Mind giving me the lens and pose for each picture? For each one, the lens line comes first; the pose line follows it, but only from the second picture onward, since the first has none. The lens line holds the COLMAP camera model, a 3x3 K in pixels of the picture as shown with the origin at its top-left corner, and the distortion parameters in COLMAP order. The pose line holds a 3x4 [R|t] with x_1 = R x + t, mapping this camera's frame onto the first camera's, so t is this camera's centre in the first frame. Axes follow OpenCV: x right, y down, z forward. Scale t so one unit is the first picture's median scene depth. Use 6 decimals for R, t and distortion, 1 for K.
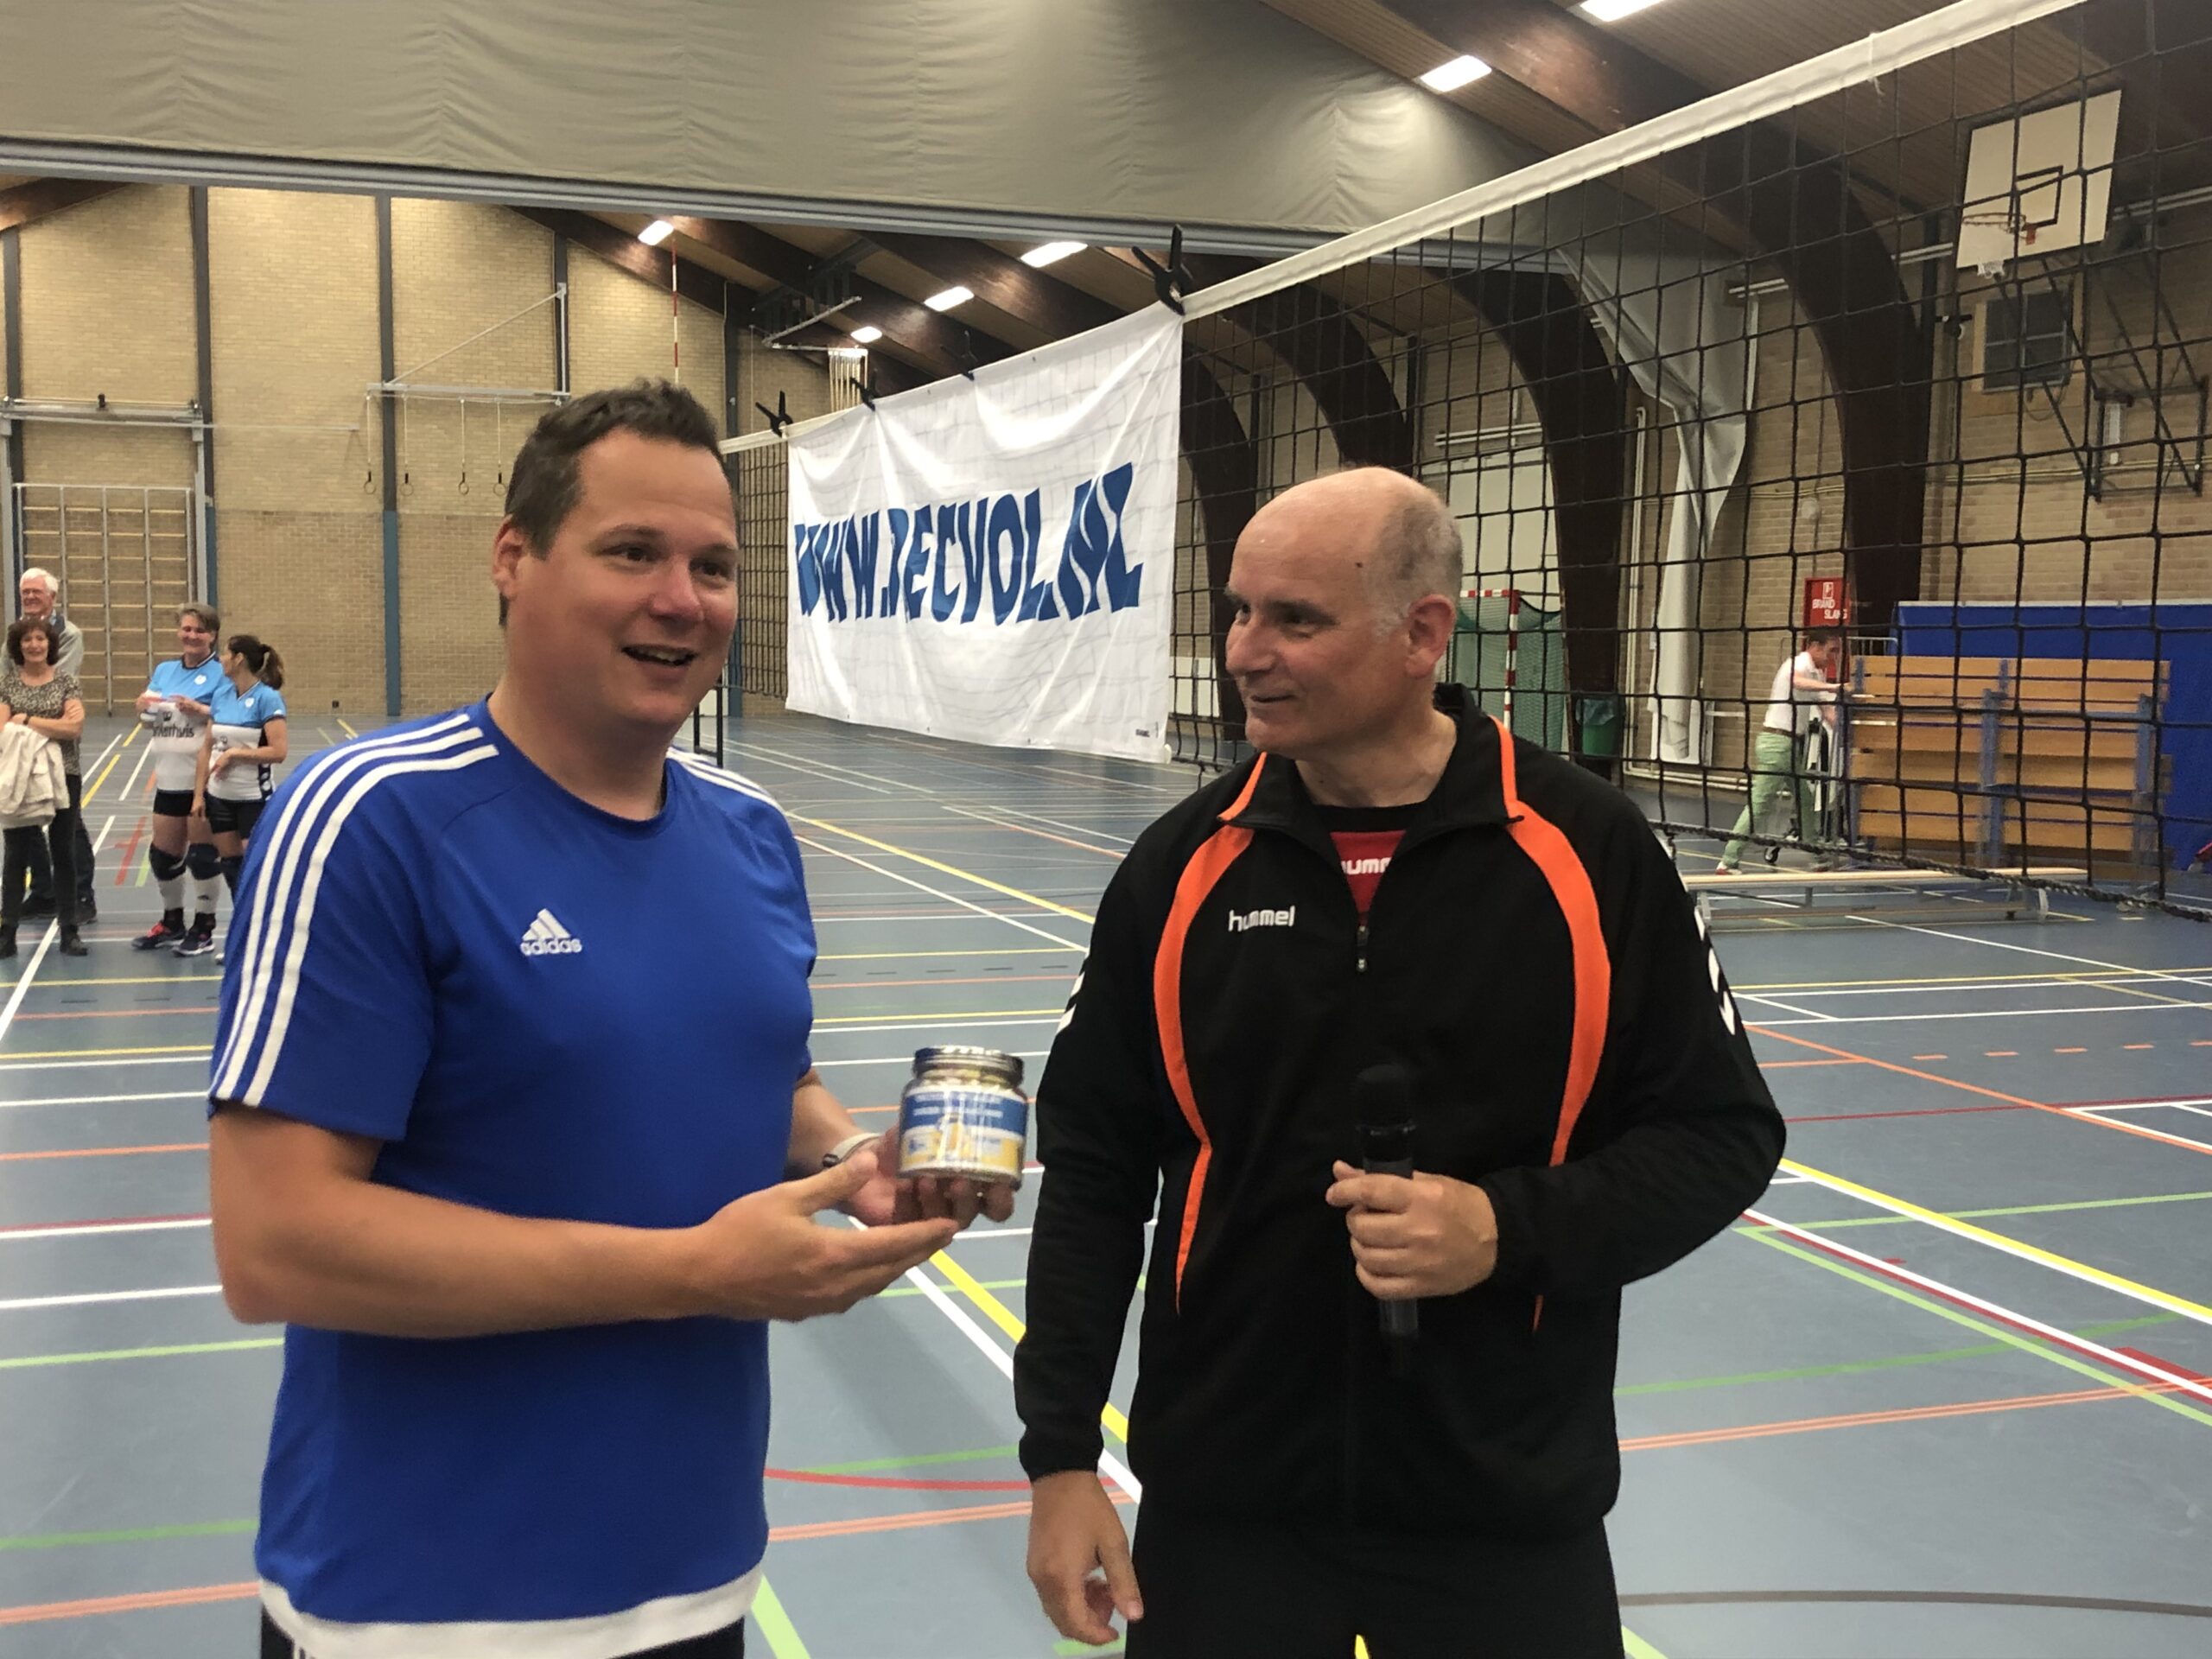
lens RADIAL K [[2518.6, 0, 1102.7], [0, 2518.6, 839.8], [0, 0, 1]] dist [0.054584, -0.127164]
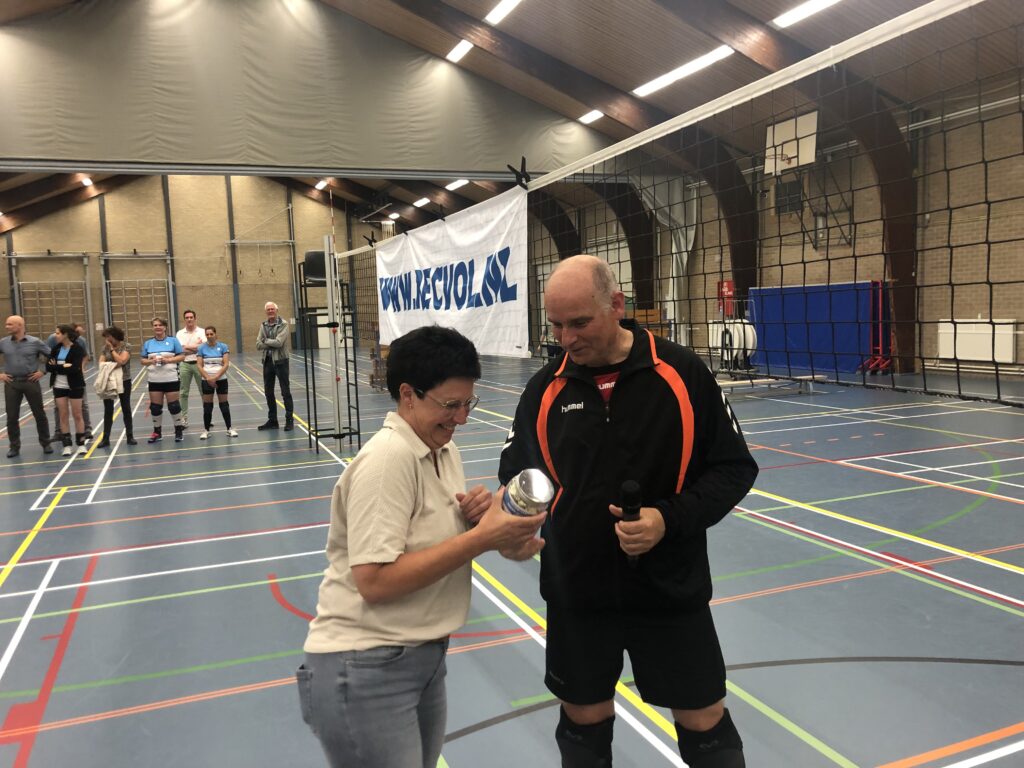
lens RADIAL K [[838.9, 0, 498.8], [0, 838.9, 369.6], [0, 0, 1]] dist [0.012293, 0.013459]
pose [[0.998303, -0.053241, 0.023586, -0.007226], [0.053547, 0.998487, -0.012541, -0.002264], [-0.022883, 0.013783, 0.999643, 0.029333]]
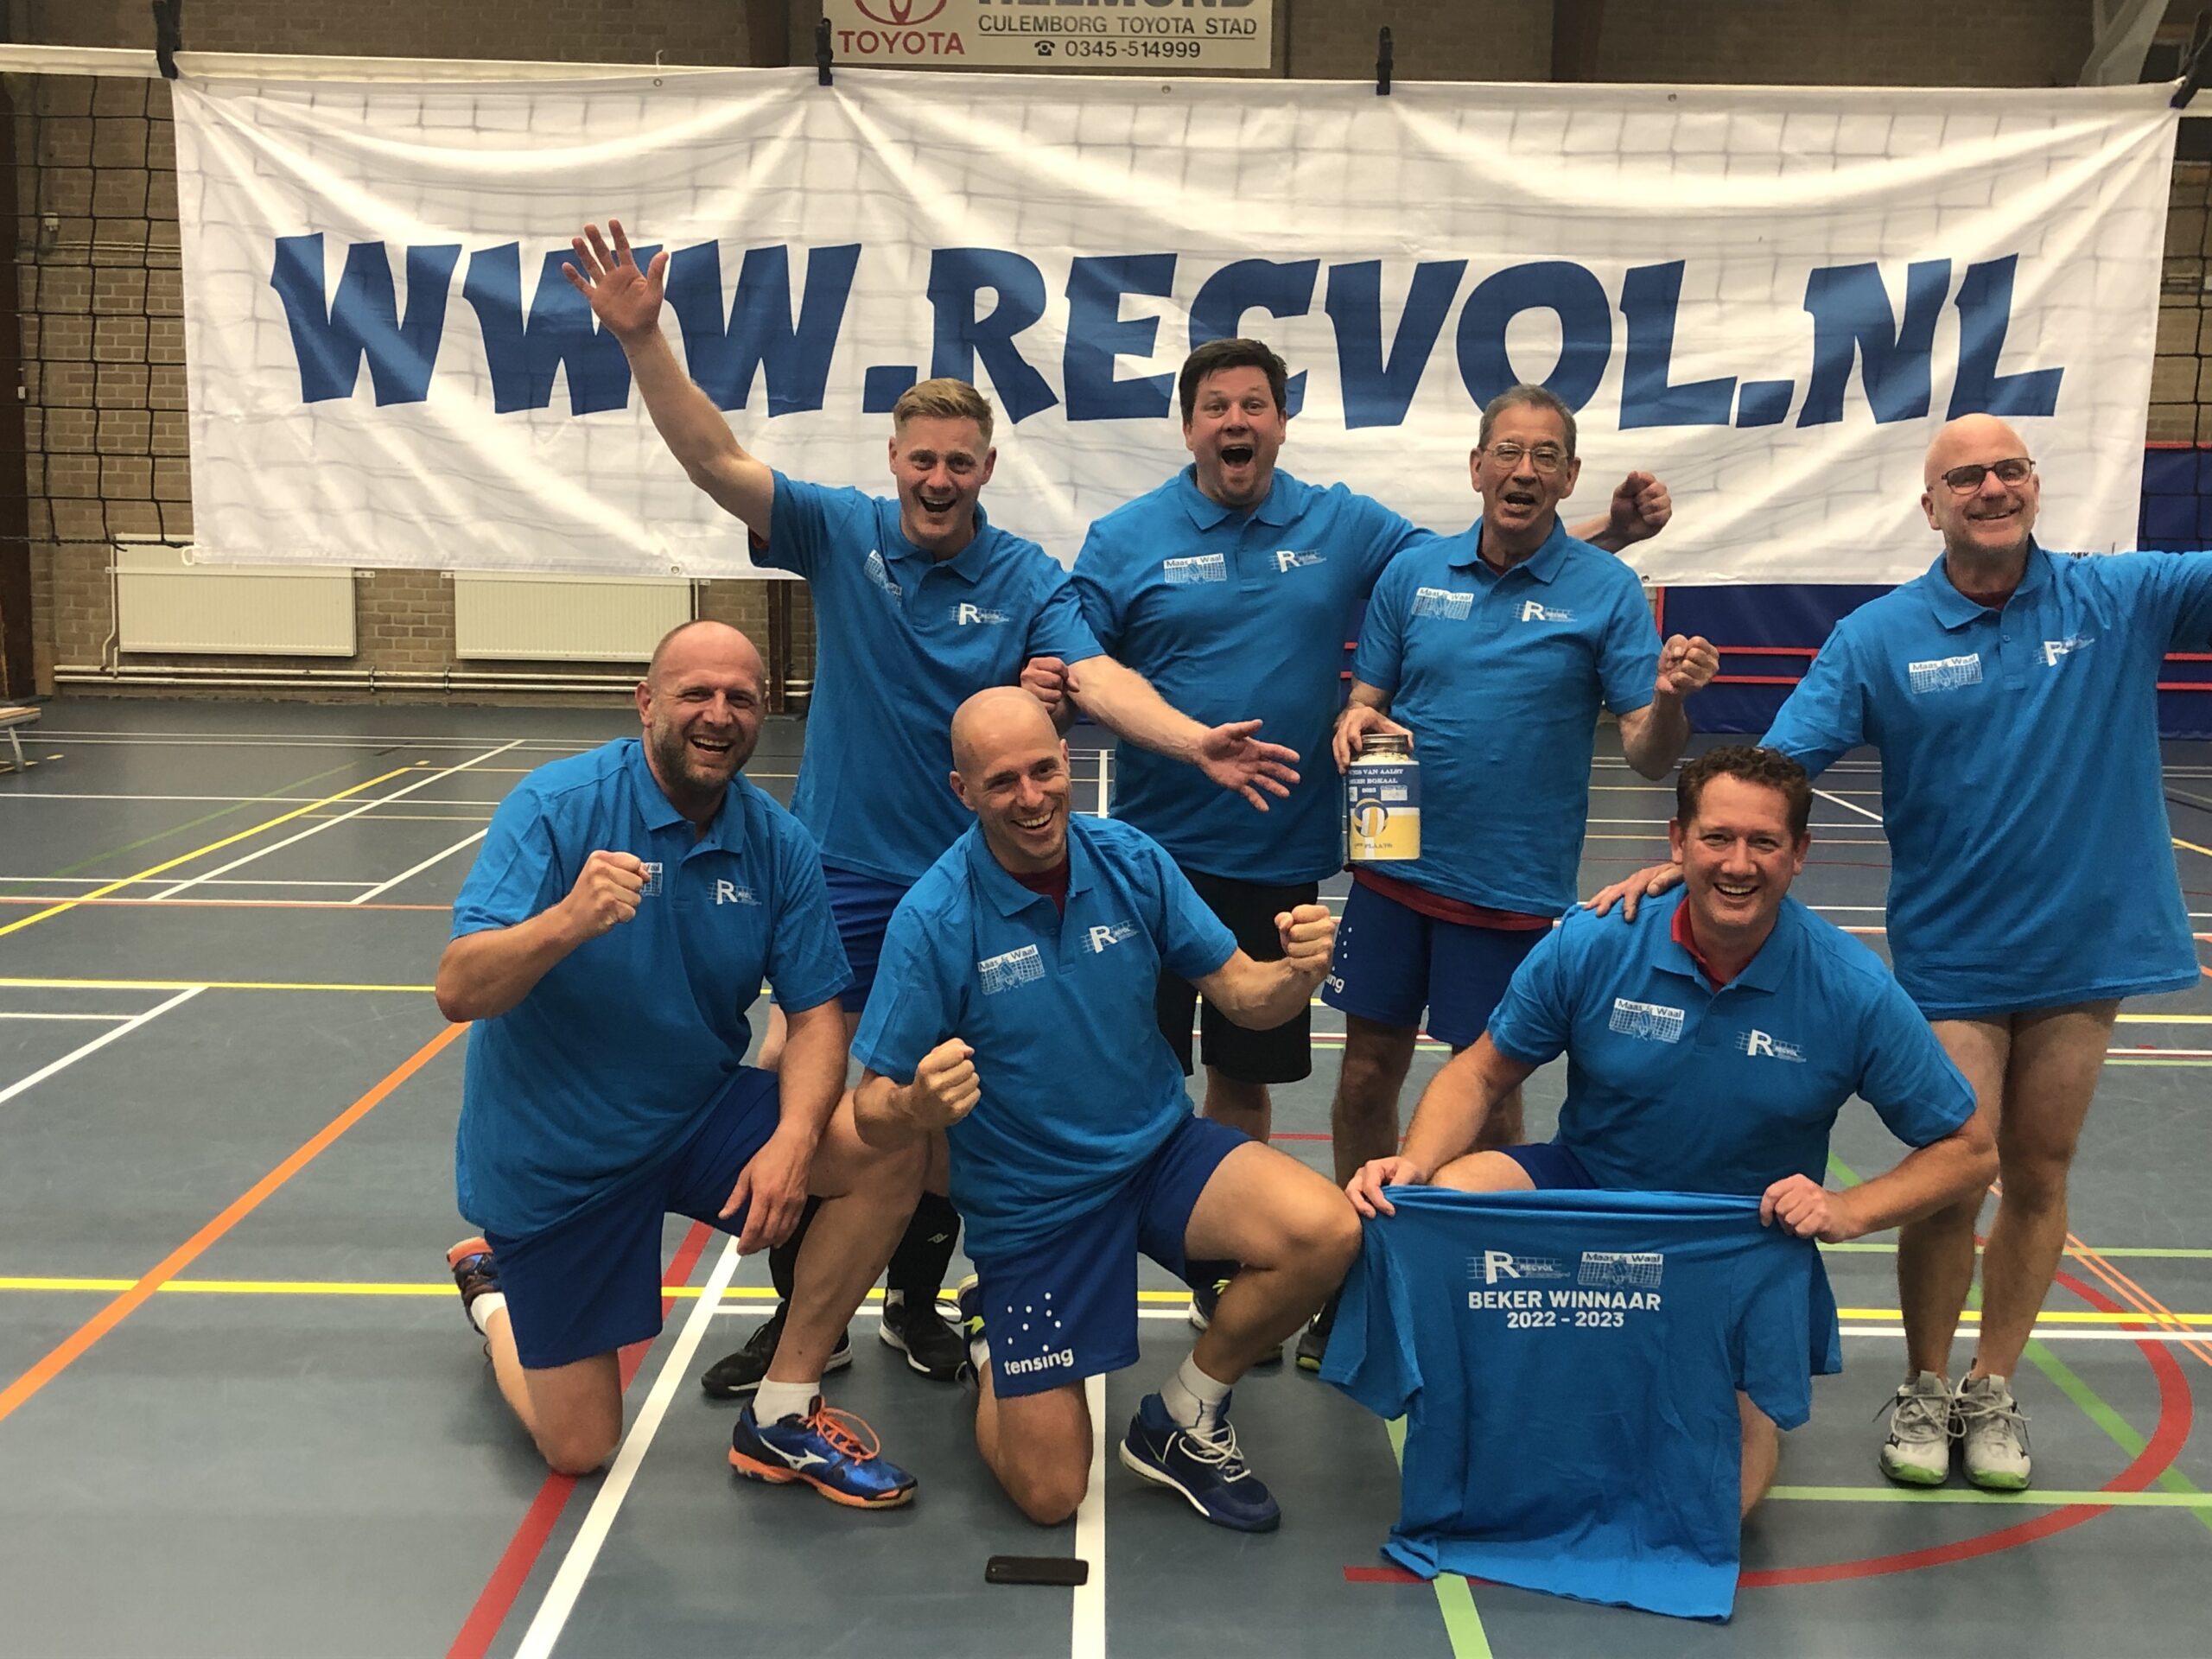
lens RADIAL K [[2520.0, 0, 1112.7], [0, 2520.0, 851.6], [0, 0, 1]] dist [0.018921, -0.022522]
pose [[0.324272, -0.143129, 0.935073, -0.252765], [0.067500, 0.989468, 0.128047, -0.020192], [-0.943553, 0.021595, 0.330518, 0.266100]]
